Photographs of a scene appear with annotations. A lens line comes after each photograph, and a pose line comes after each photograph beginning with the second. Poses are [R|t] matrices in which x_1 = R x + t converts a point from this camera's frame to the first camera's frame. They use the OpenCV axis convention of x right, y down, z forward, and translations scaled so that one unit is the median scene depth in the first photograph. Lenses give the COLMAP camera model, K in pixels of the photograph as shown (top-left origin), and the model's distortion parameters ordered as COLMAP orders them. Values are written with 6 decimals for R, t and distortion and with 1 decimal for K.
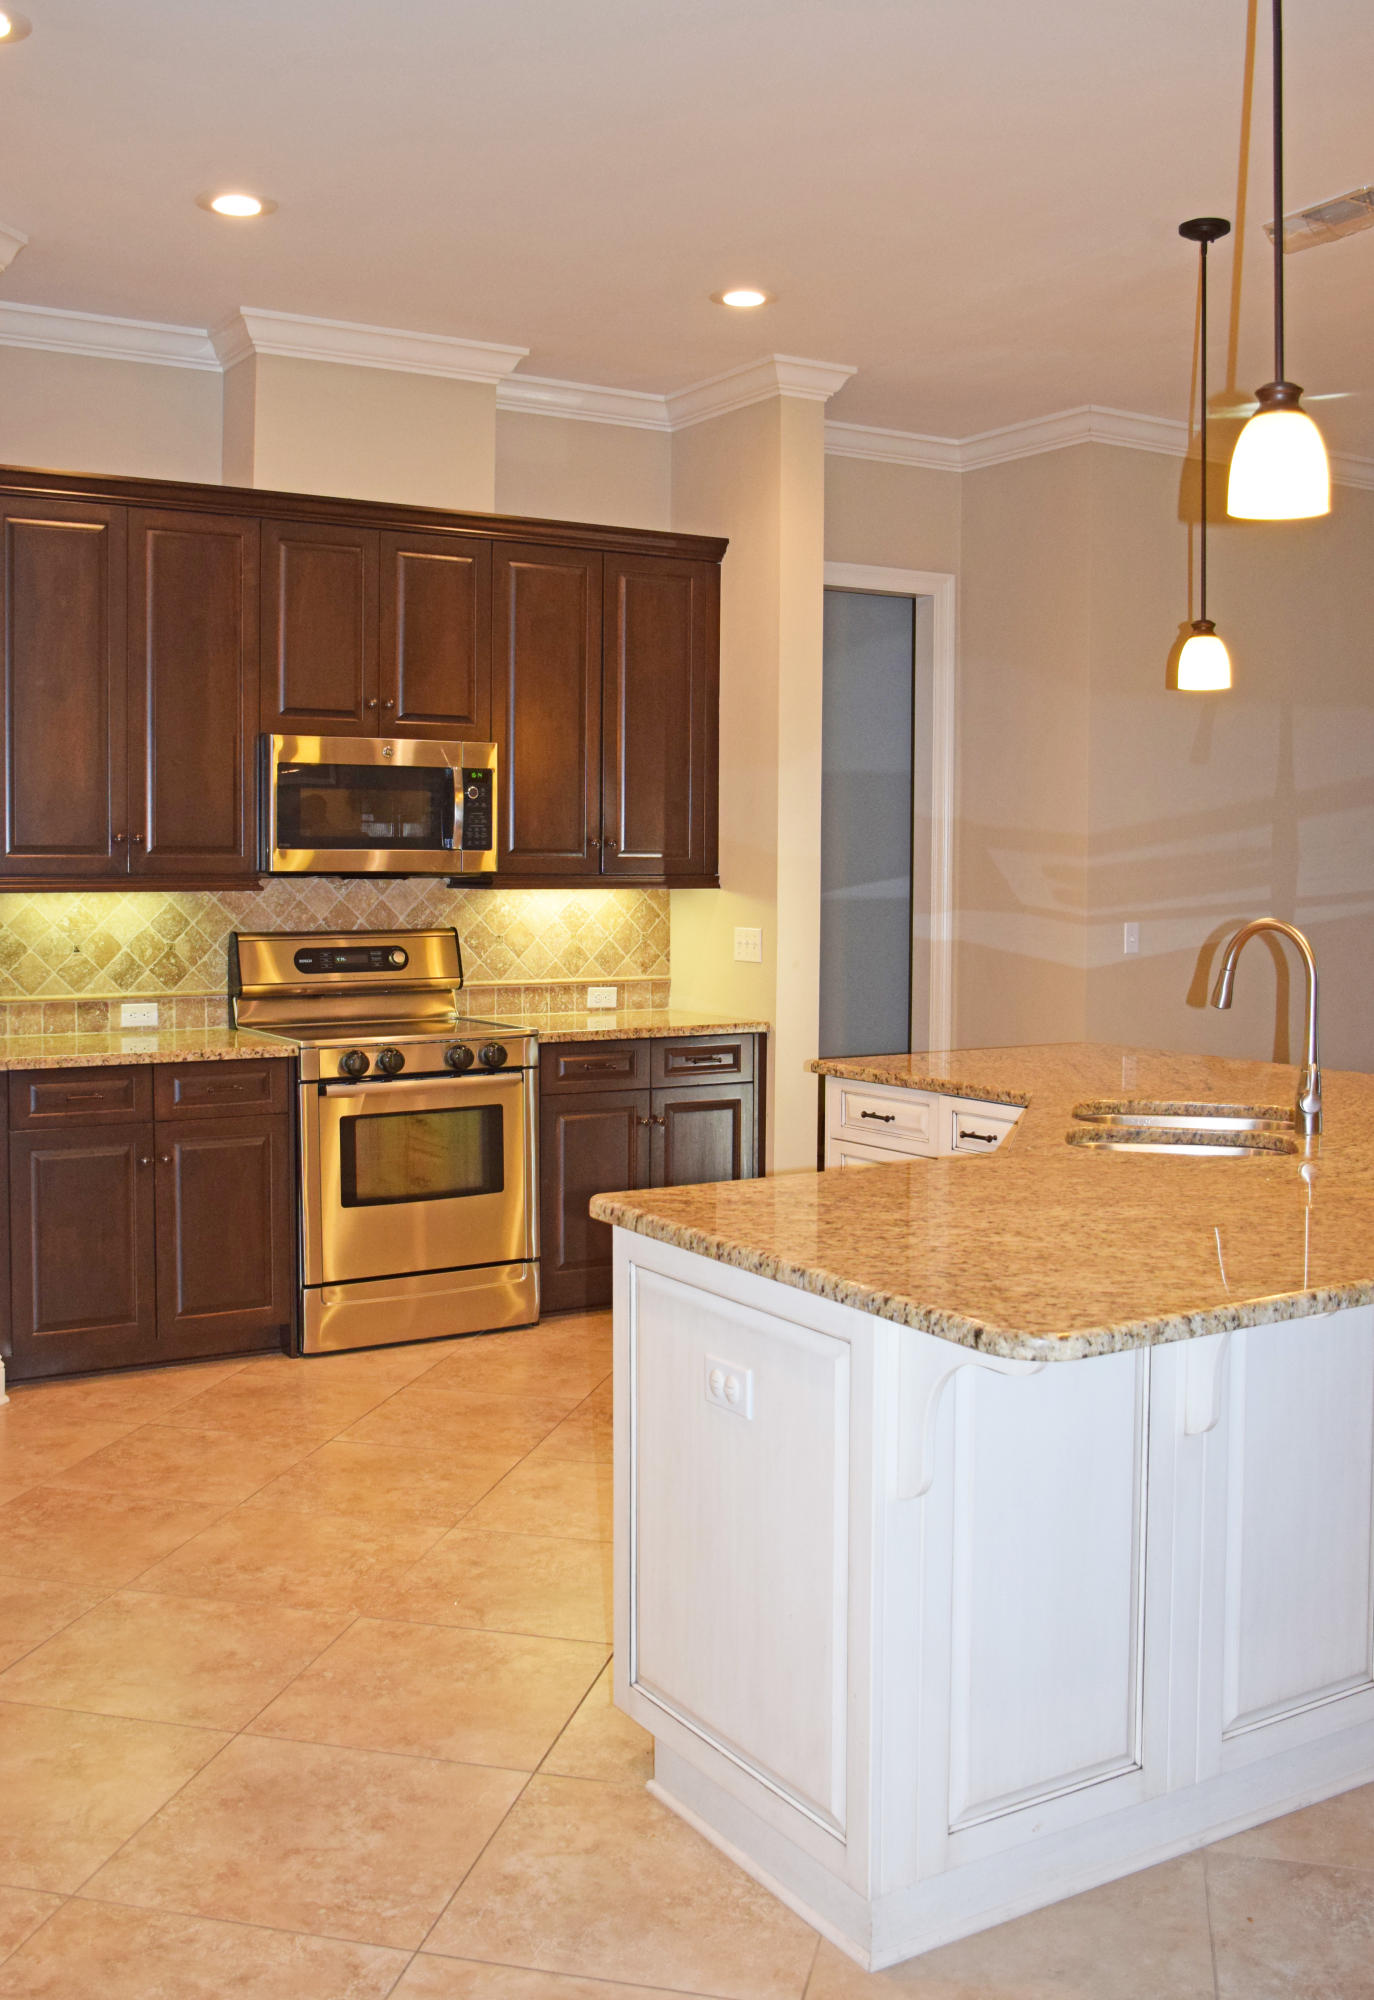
lens RADIAL K [[1880.9, 0, 685.8], [0, 1880.9, 909.3], [0, 0, 1]] dist [-0.106298, 0.005426]
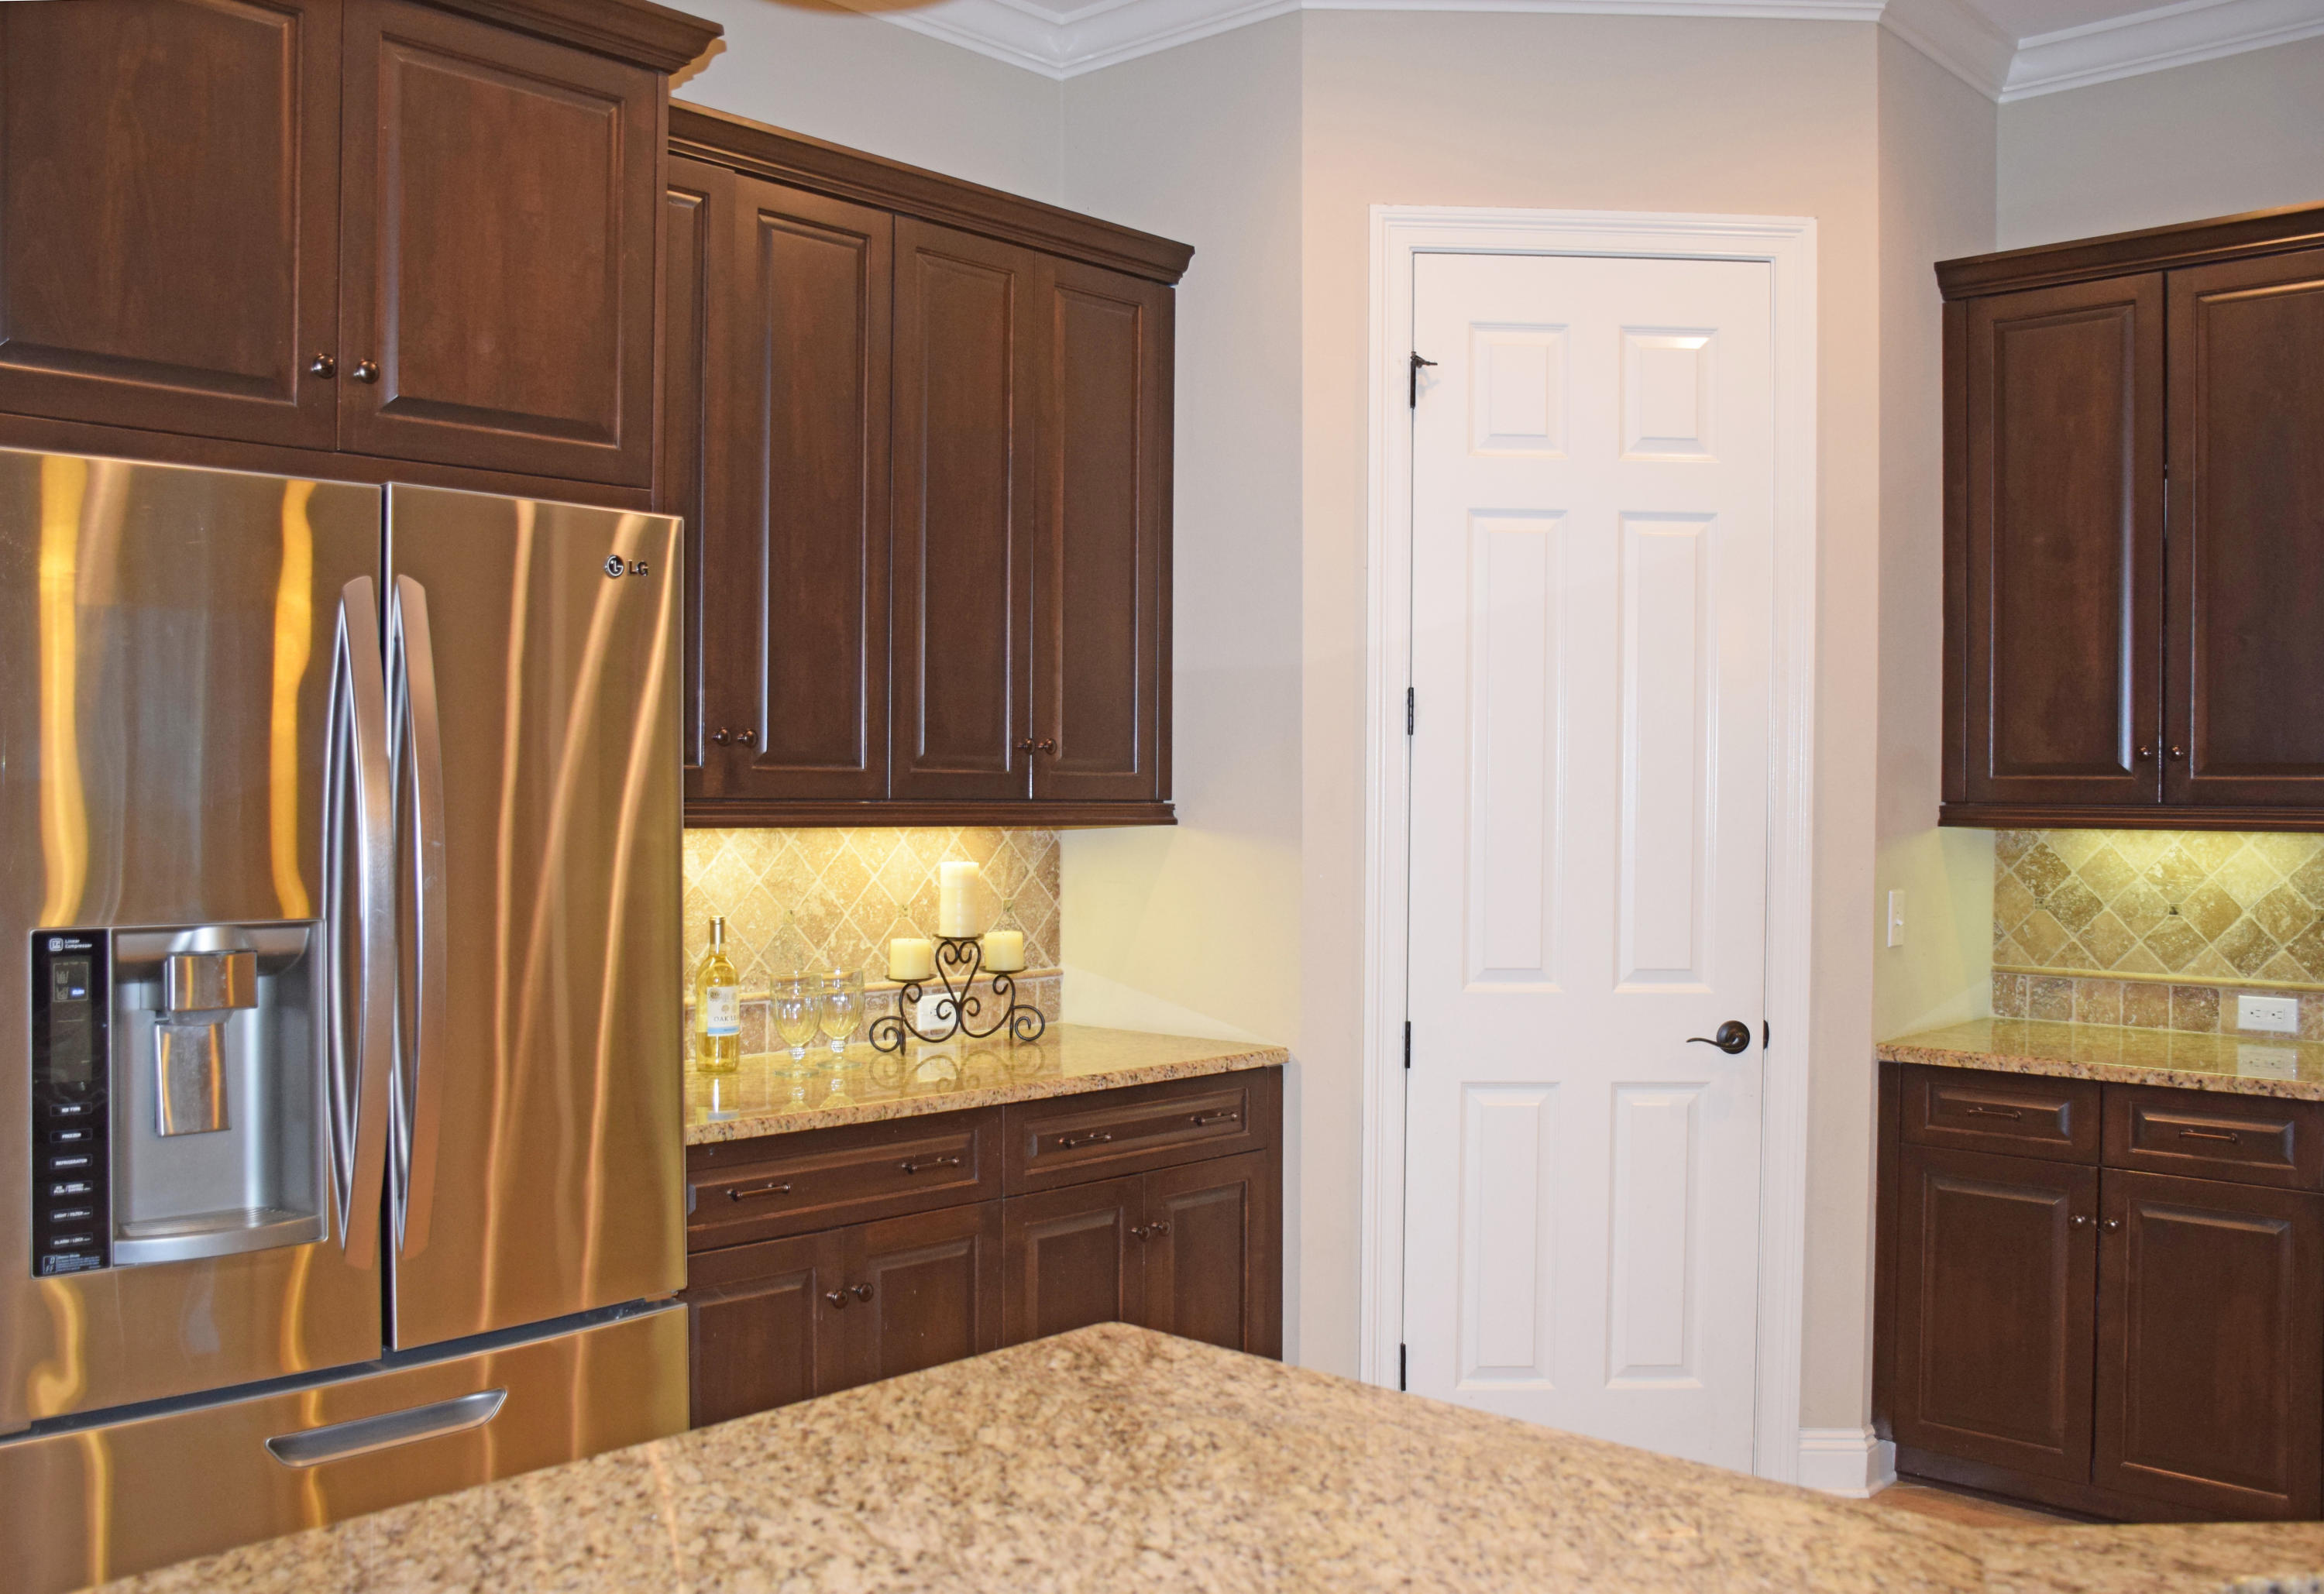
lens RADIAL K [[2087.7, 0, 1162.0], [0, 2087.7, 797.0], [0, 0, 1]] dist [-0.117856, 0.113814]
pose [[0.279956, 0.007179, -0.959986, 0.299922], [-0.028825, 0.999584, -0.000931, -0.009427], [0.959580, 0.027932, 0.280047, 0.406082]]
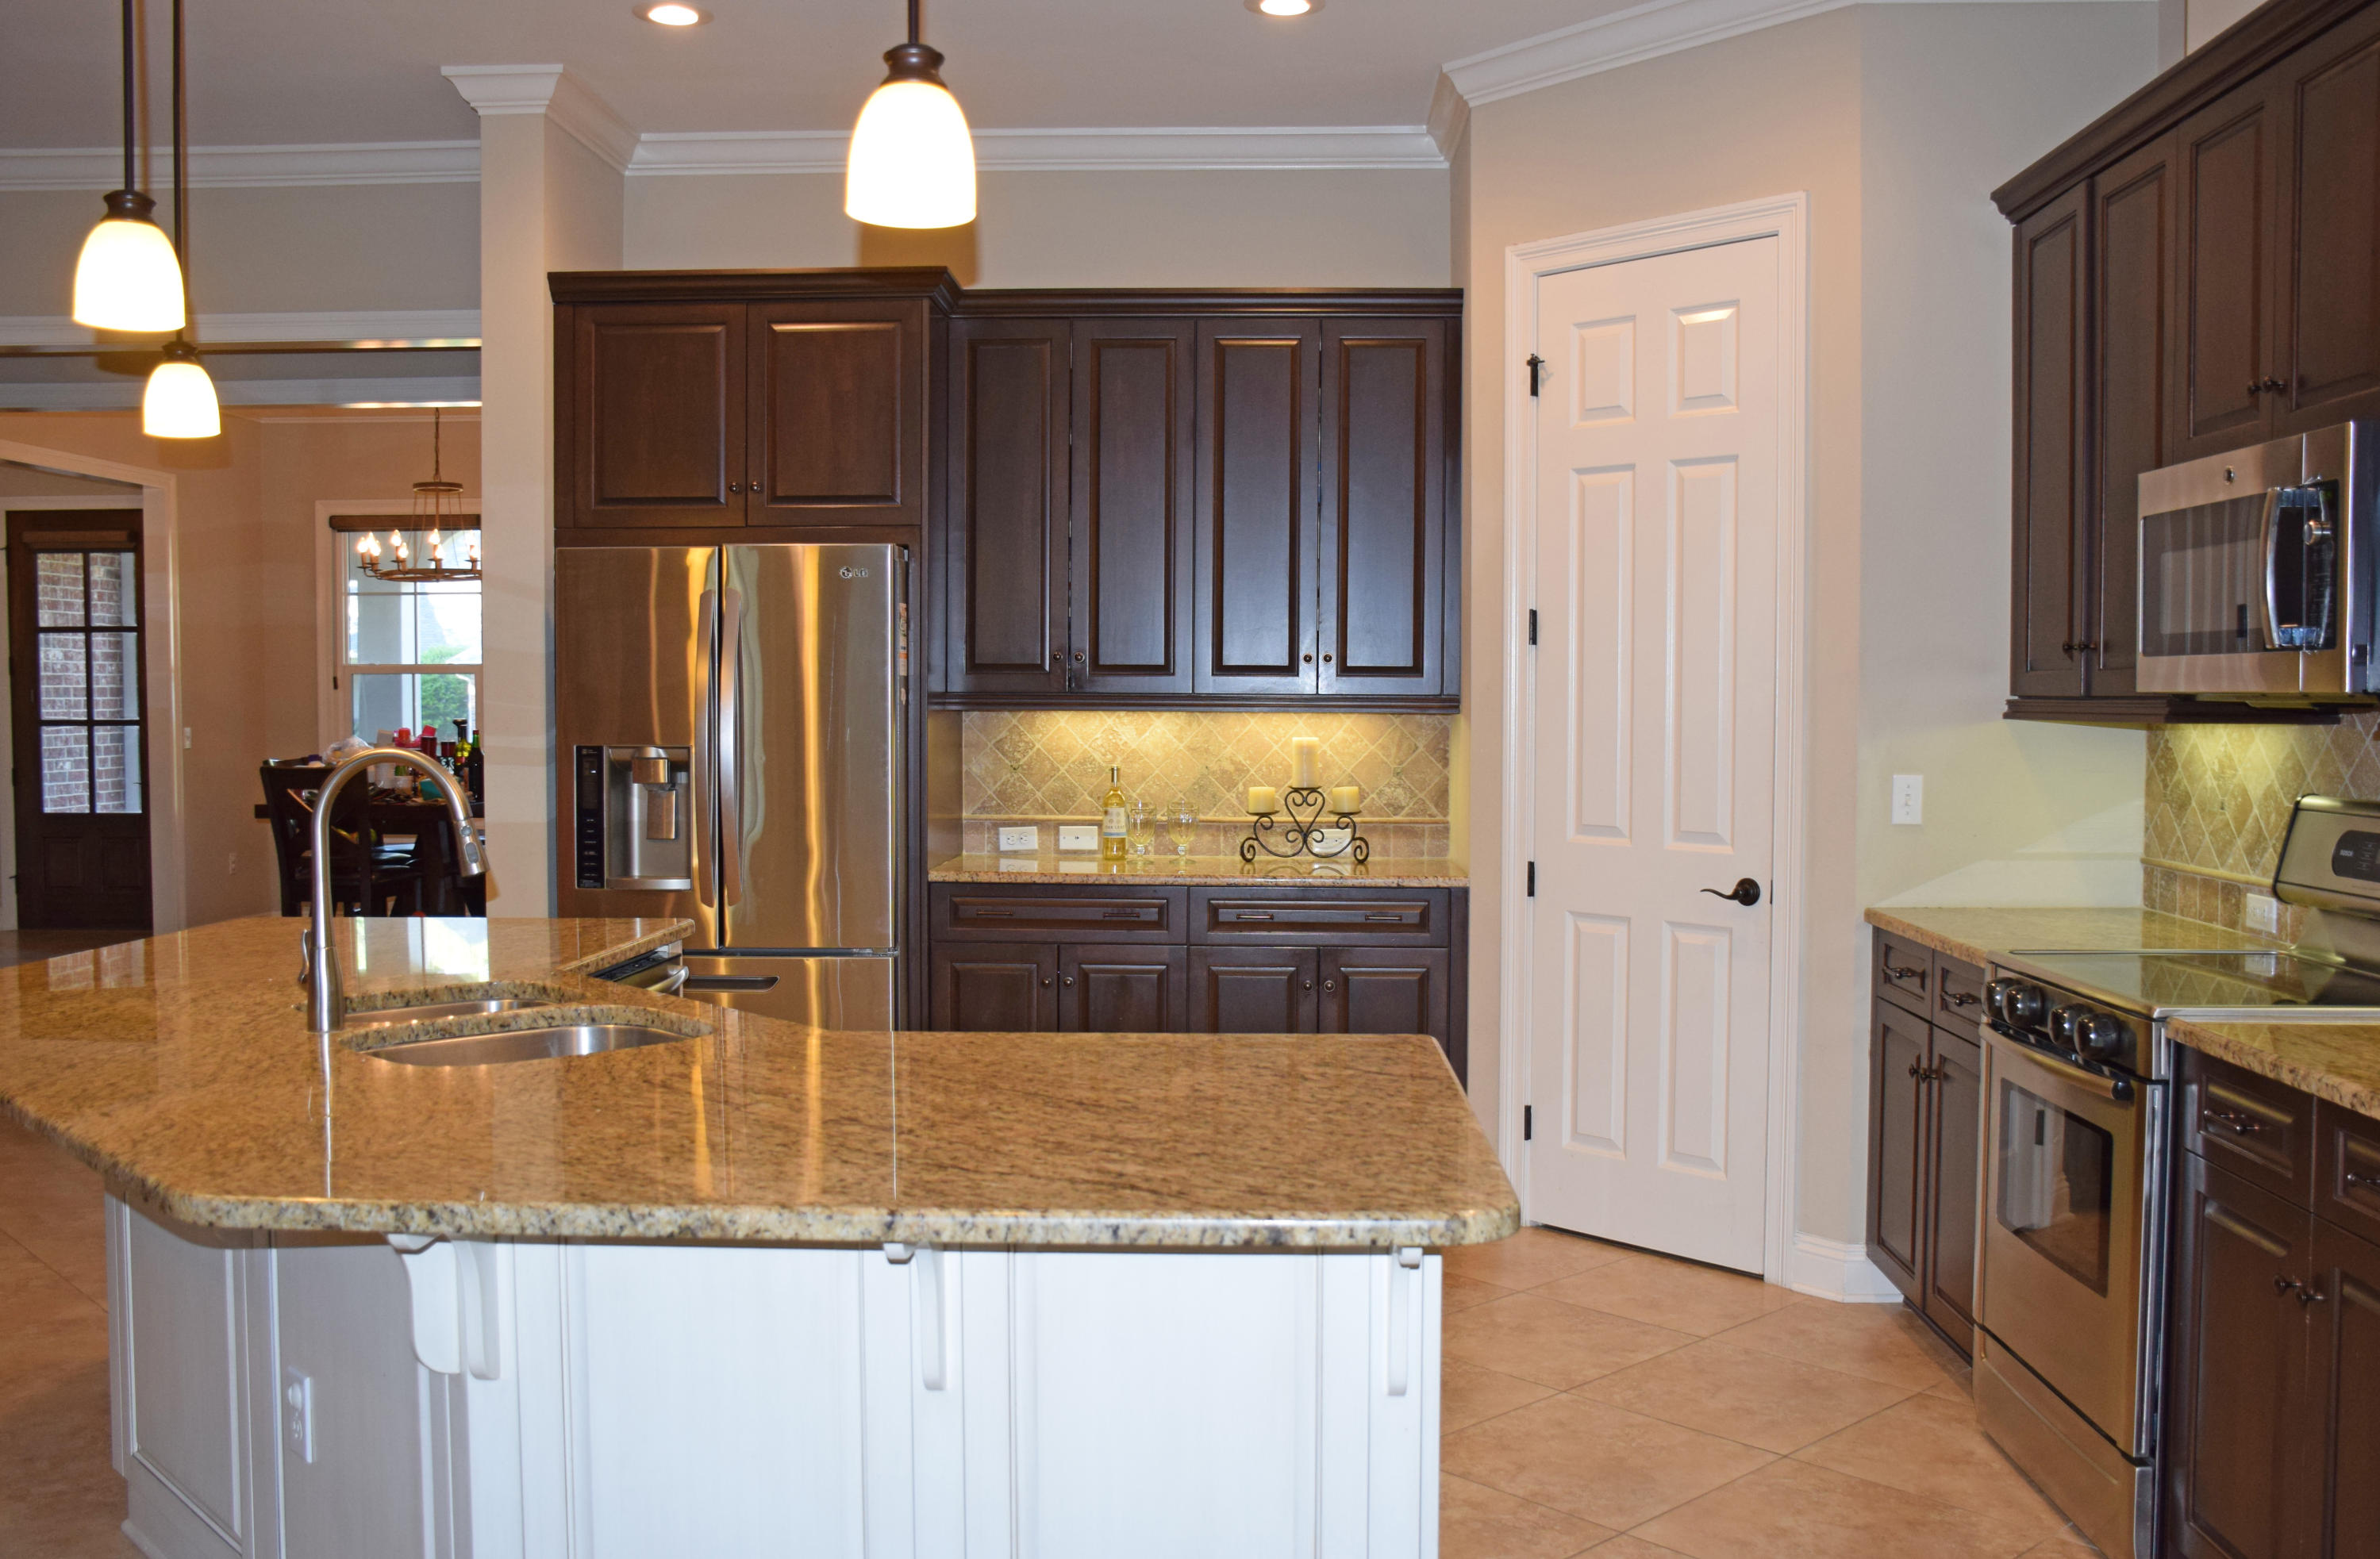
lens RADIAL K [[2104.5, 0, 1190.0], [0, 2104.5, 779.5], [0, 0, 1]] dist [-0.123115, 0.150130]
pose [[-0.555323, 0.031799, -0.831027, 0.513291], [-0.022660, 0.998319, 0.053343, -0.019950], [0.831326, 0.048454, -0.553669, 1.080782]]
